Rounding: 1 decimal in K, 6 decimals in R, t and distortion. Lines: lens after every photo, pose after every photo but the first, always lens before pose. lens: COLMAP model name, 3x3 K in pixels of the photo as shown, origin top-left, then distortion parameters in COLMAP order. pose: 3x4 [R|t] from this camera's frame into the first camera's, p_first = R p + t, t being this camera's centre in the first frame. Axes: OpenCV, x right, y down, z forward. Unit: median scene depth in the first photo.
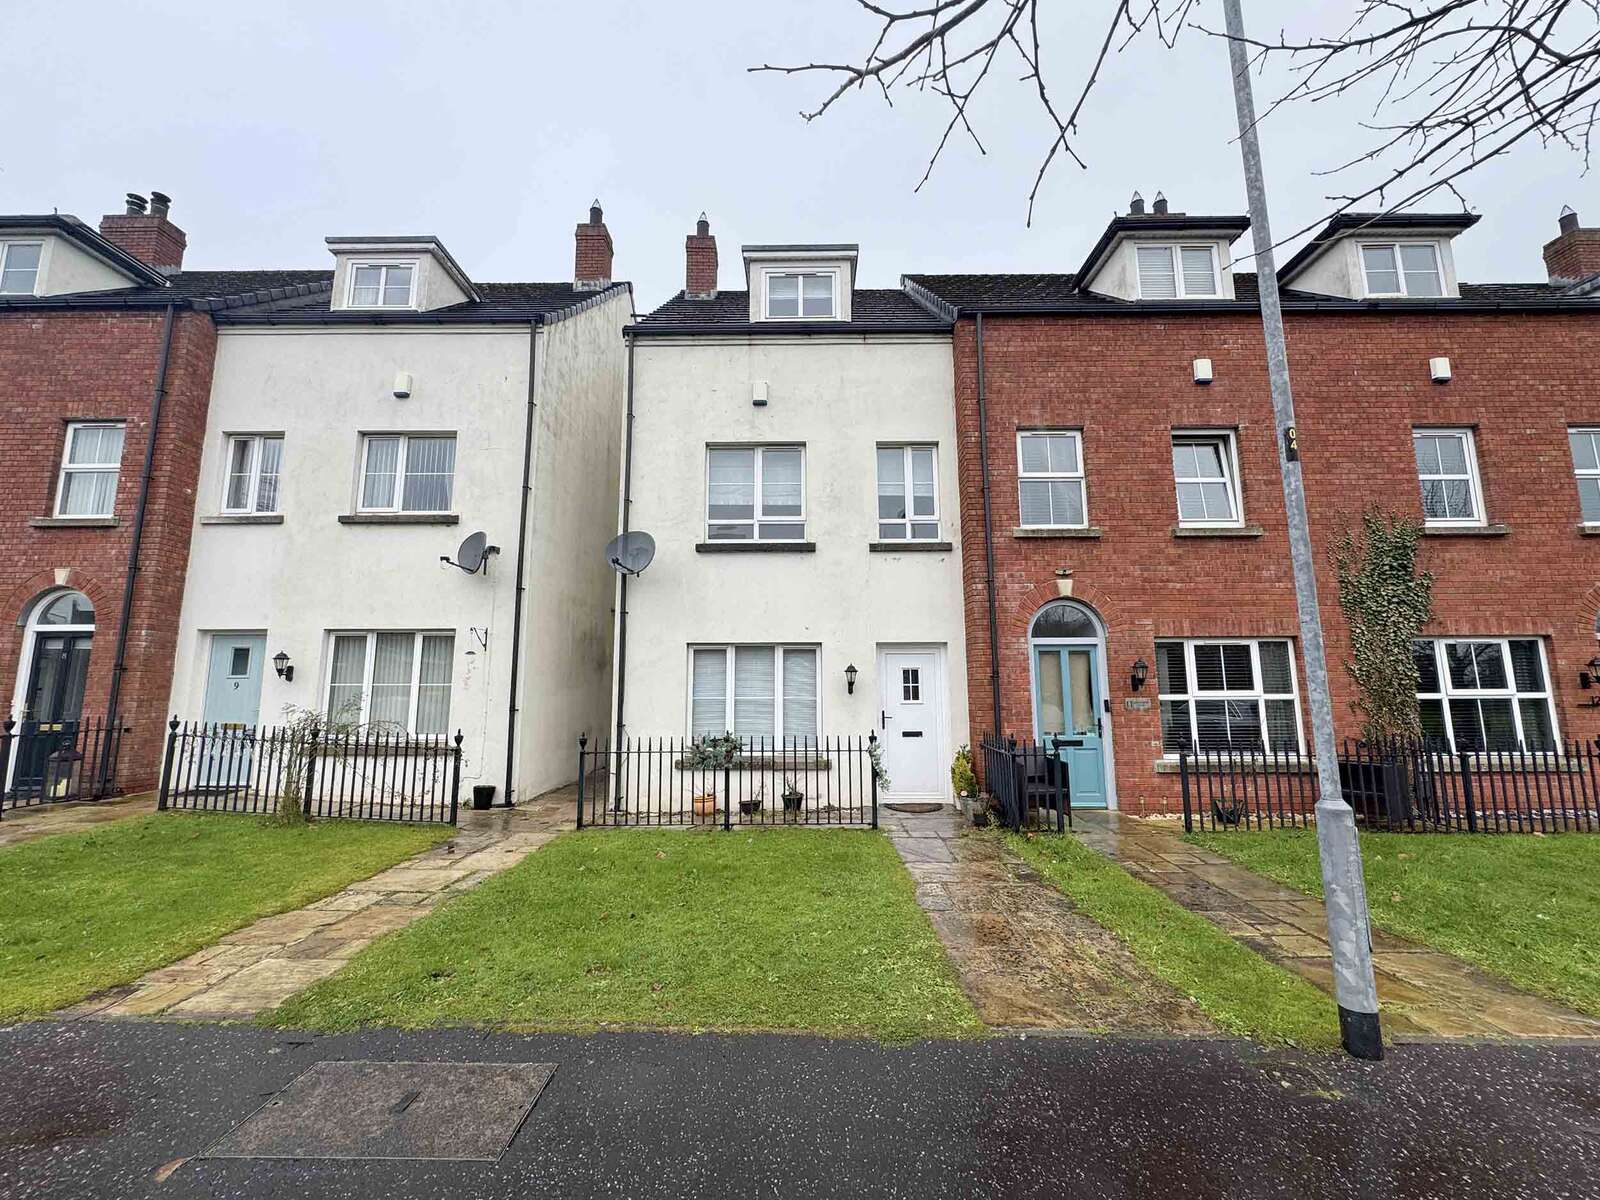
lens RADIAL K [[636.0, 0, 798.3], [0, 636.0, 600.2], [0, 0, 1]] dist [-0.002334, -0.000049]
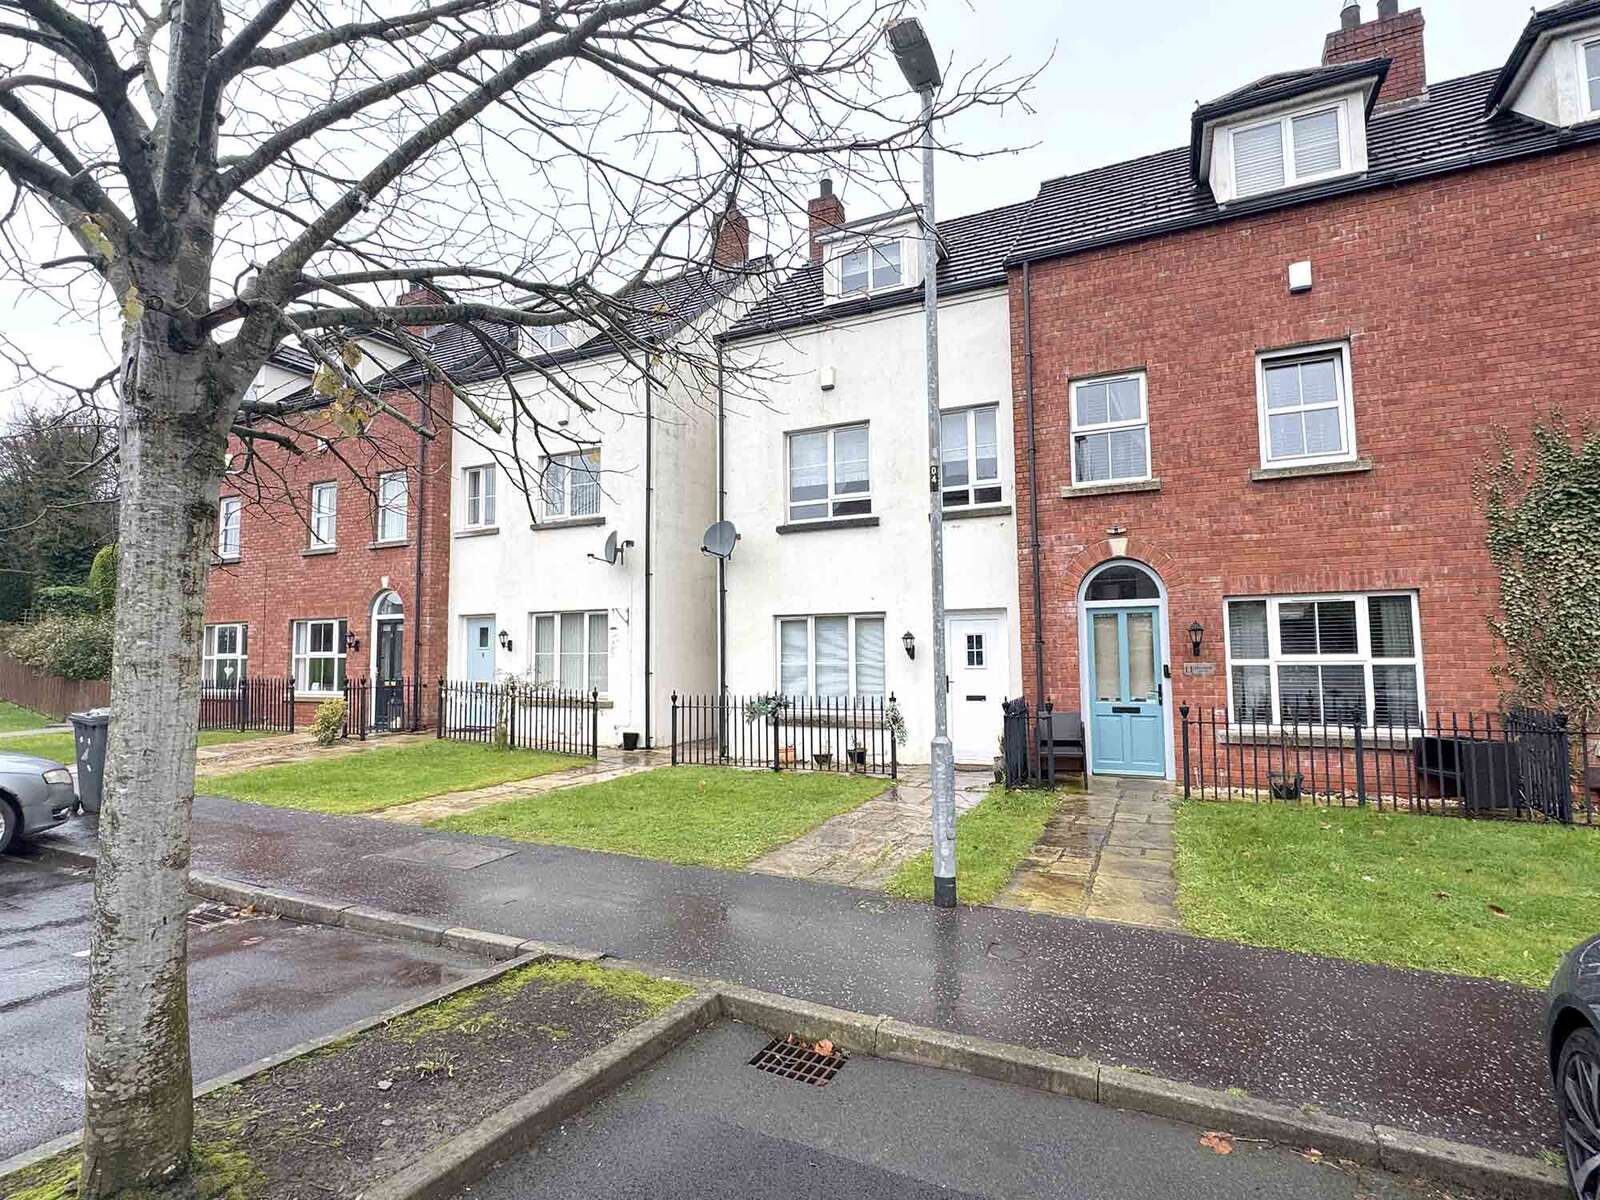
lens RADIAL K [[774.2, 0, 800.0], [0, 774.2, 600.0], [0, 0, 1]] dist [-0.004822, 0.000022]
pose [[0.909913, -0.034715, -0.413344, 0.447911], [0.064874, 0.996139, 0.059147, -0.038945], [0.409695, -0.080634, 0.908652, -0.235705]]
